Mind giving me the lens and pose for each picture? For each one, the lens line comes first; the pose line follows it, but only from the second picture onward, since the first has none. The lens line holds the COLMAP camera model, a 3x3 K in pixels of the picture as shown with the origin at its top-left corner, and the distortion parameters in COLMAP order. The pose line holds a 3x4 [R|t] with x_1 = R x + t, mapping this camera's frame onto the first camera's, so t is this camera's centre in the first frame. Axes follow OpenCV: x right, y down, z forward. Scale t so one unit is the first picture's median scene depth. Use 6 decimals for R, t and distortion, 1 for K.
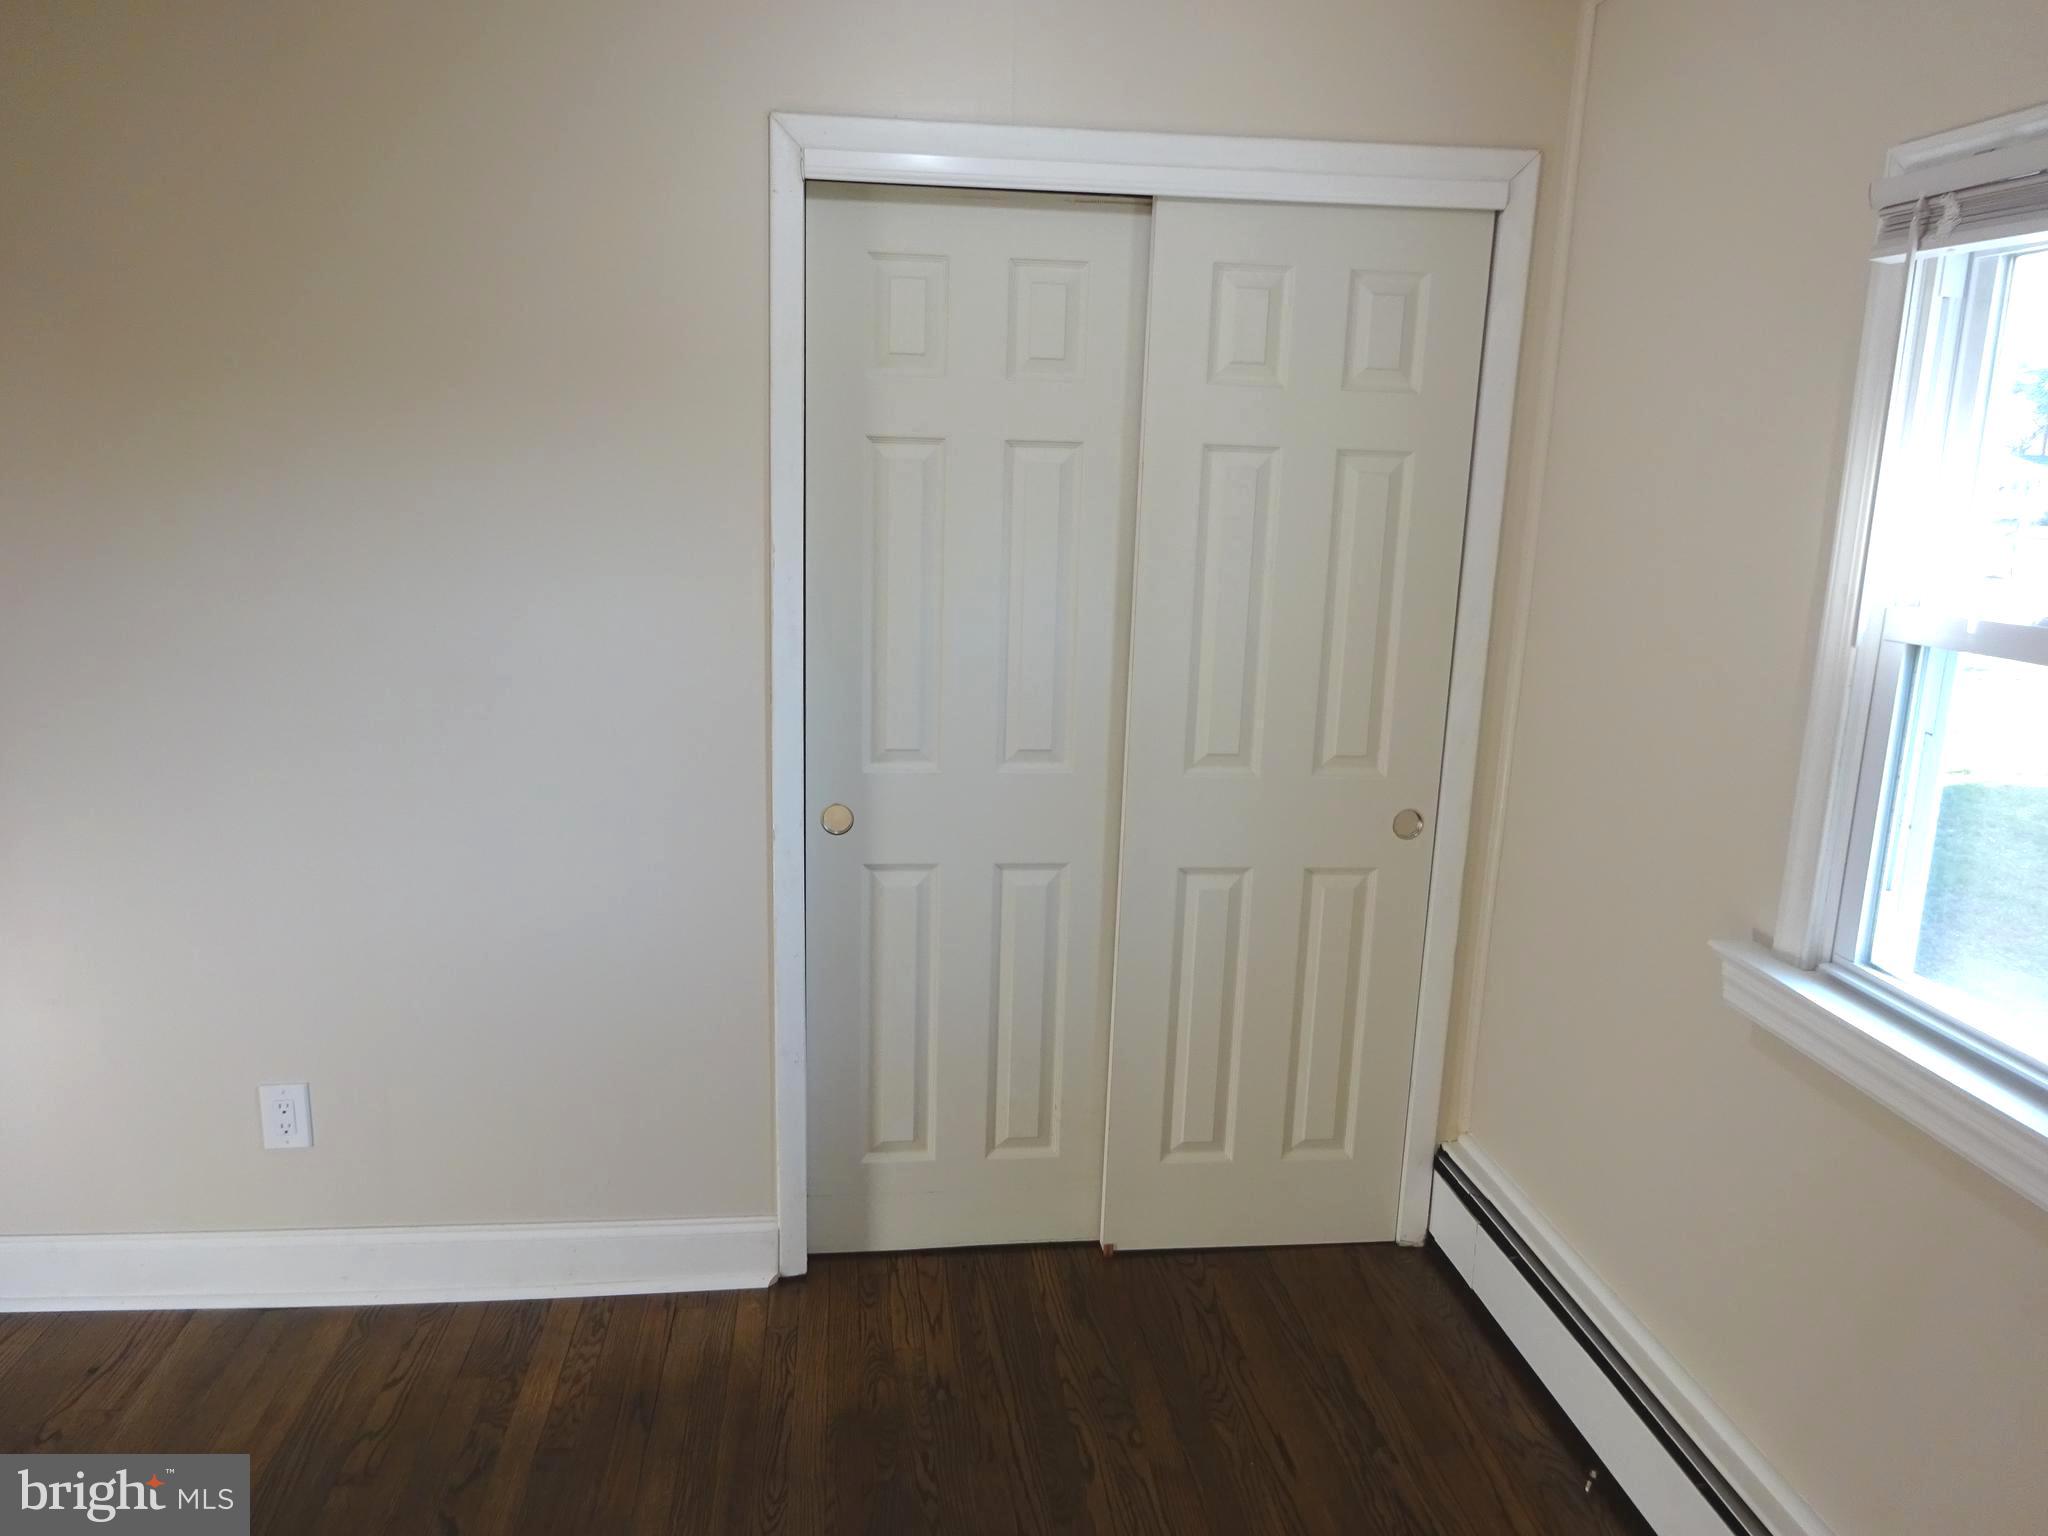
lens RADIAL K [[1493.0, 0, 1024.0], [0, 1493.0, 768.0], [0, 0, 1]] dist [-0.011142, -0.006170]
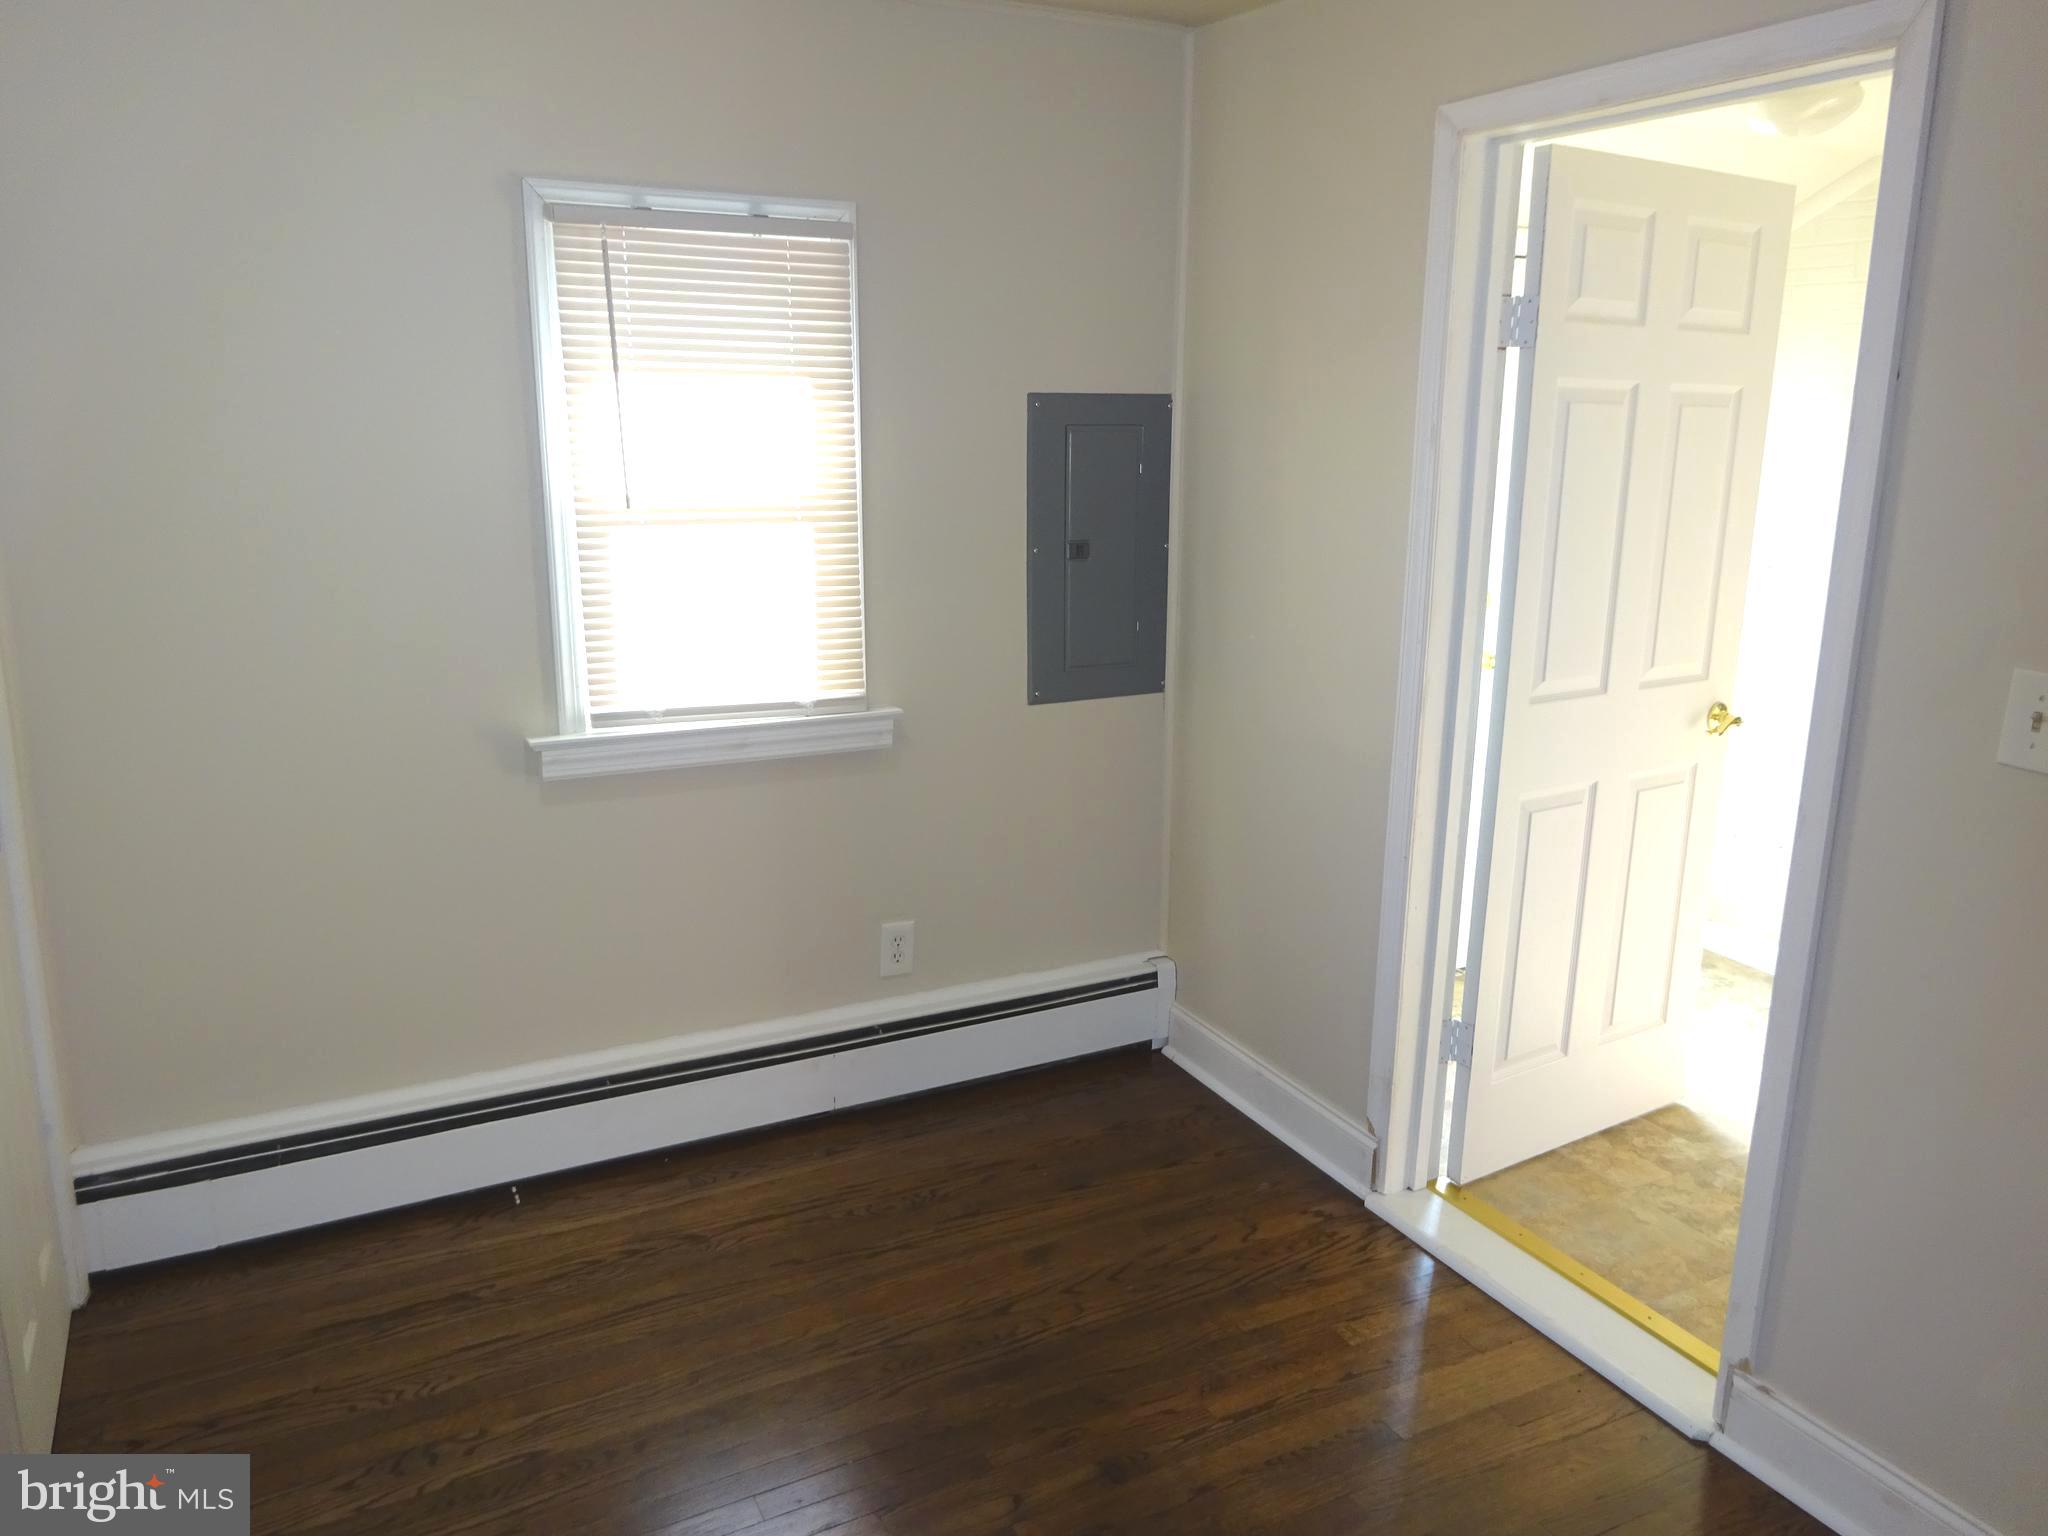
lens RADIAL K [[1479.3, 0, 1024.0], [0, 1479.3, 768.0], [0, 0, 1]] dist [-0.003352, -0.001655]
pose [[-0.350671, -0.252996, 0.901678, -0.739523], [0.174311, 0.928360, 0.328274, -0.182119], [-0.920134, 0.272288, -0.281449, 0.767615]]
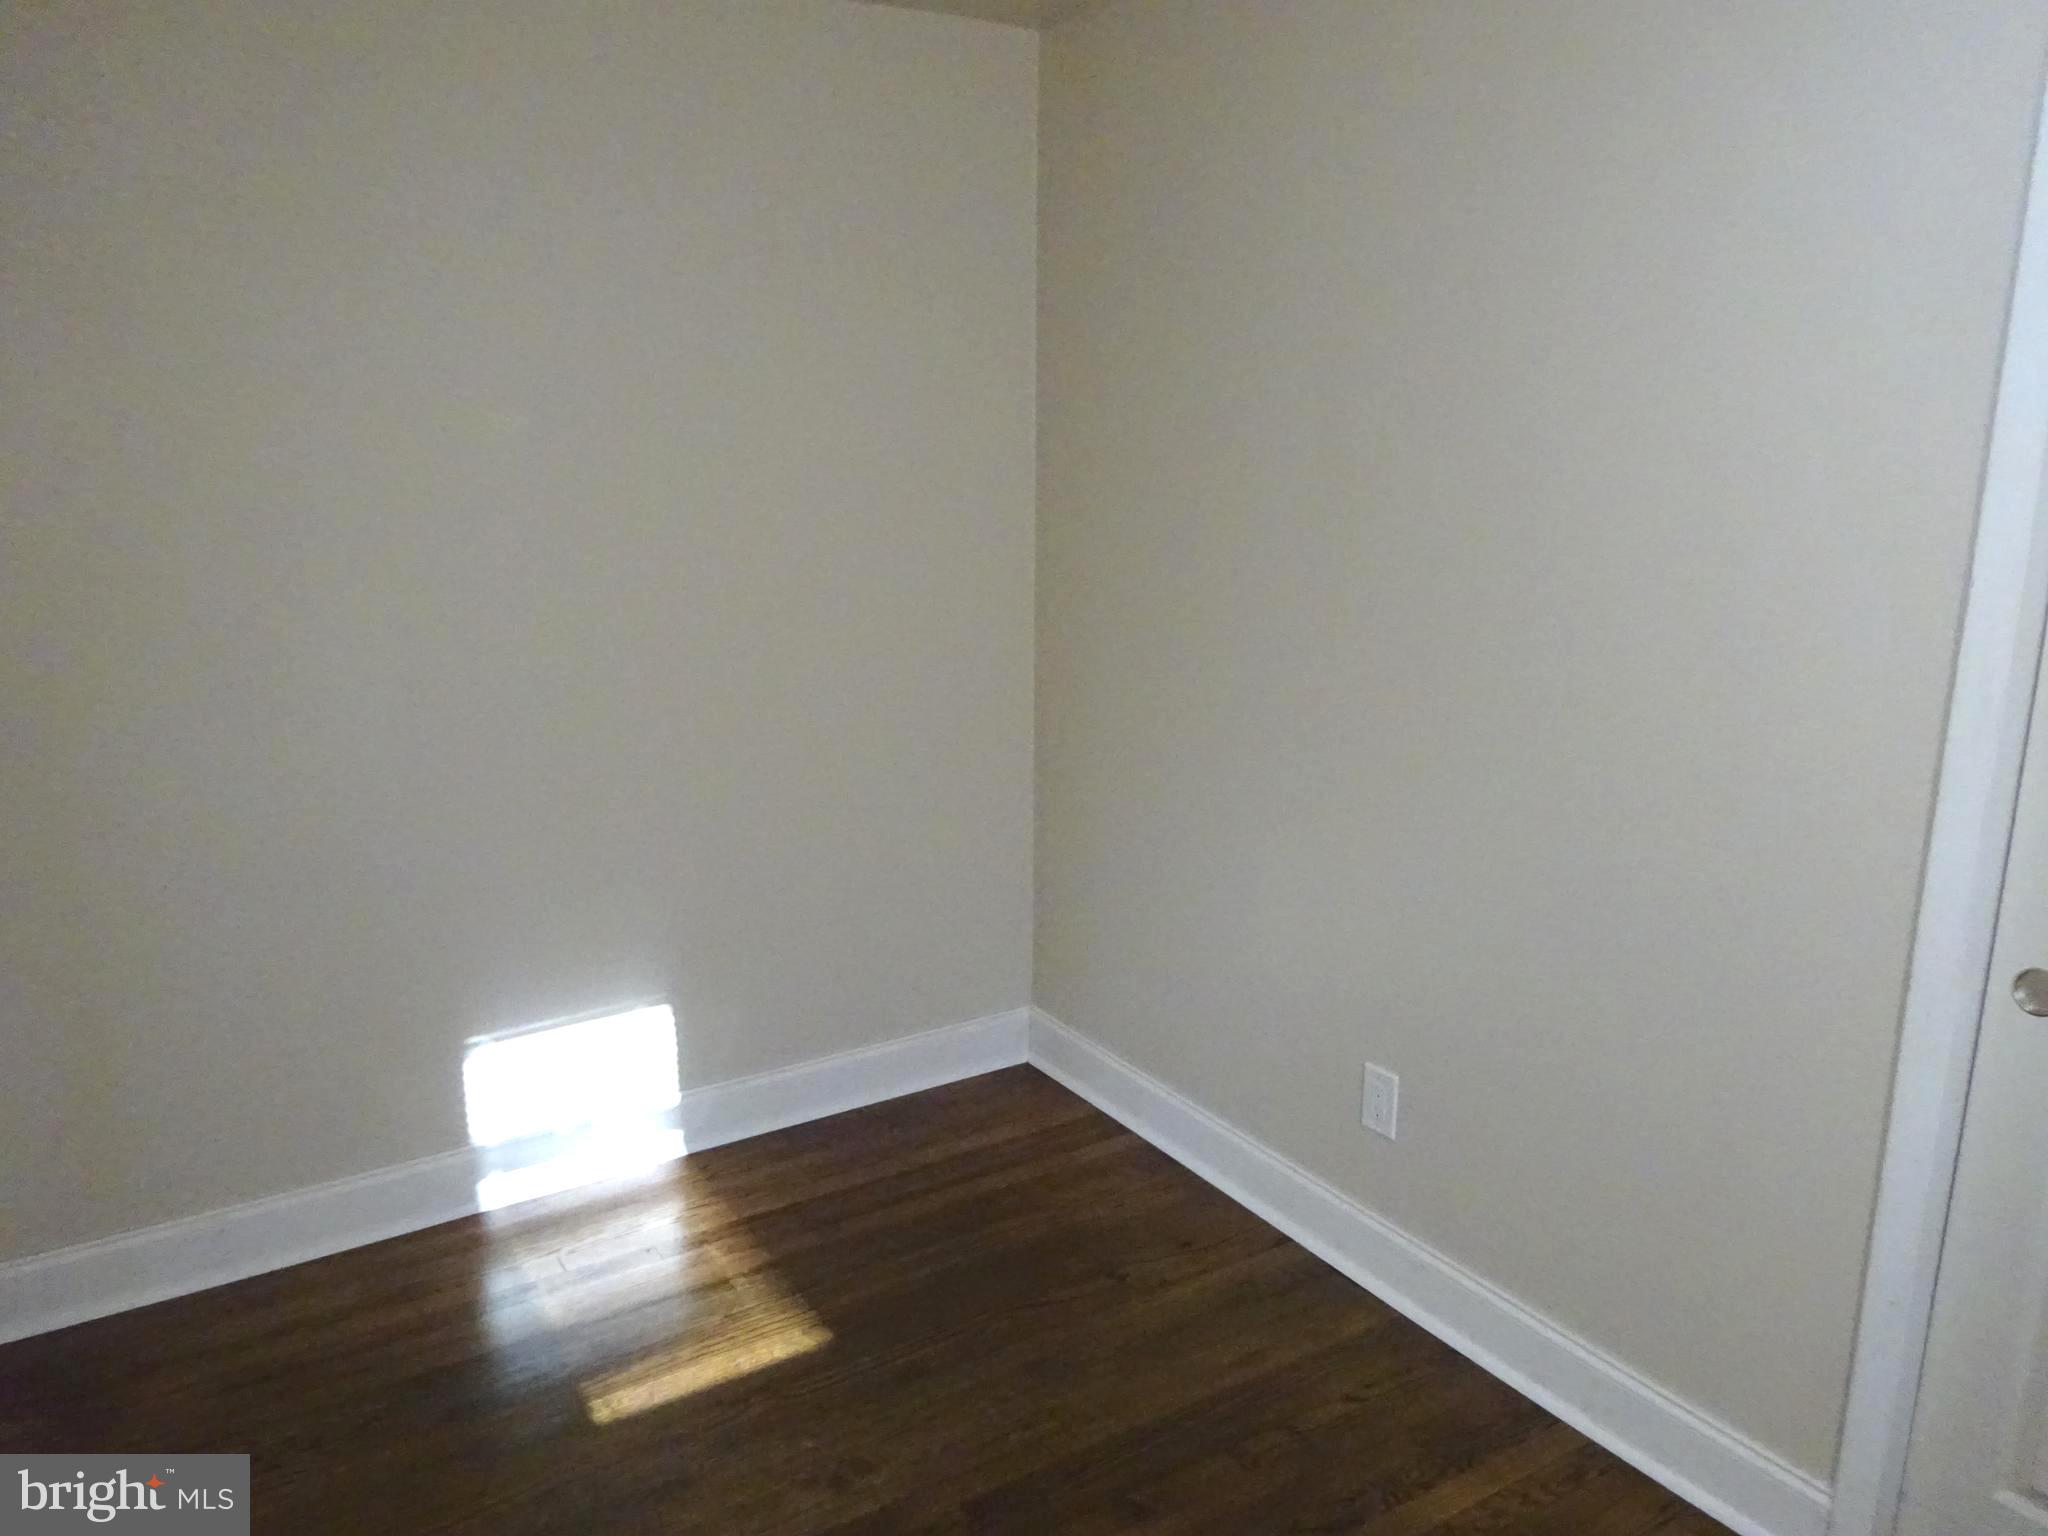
lens RADIAL K [[1479.3, 0, 1024.0], [0, 1479.3, 768.0], [0, 0, 1]] dist [-0.003352, -0.001655]
pose [[0.431425, 0.182536, -0.883489, 0.253543], [-0.173433, 0.977831, 0.117337, -0.064088], [0.885321, 0.102604, 0.453519, 0.316883]]
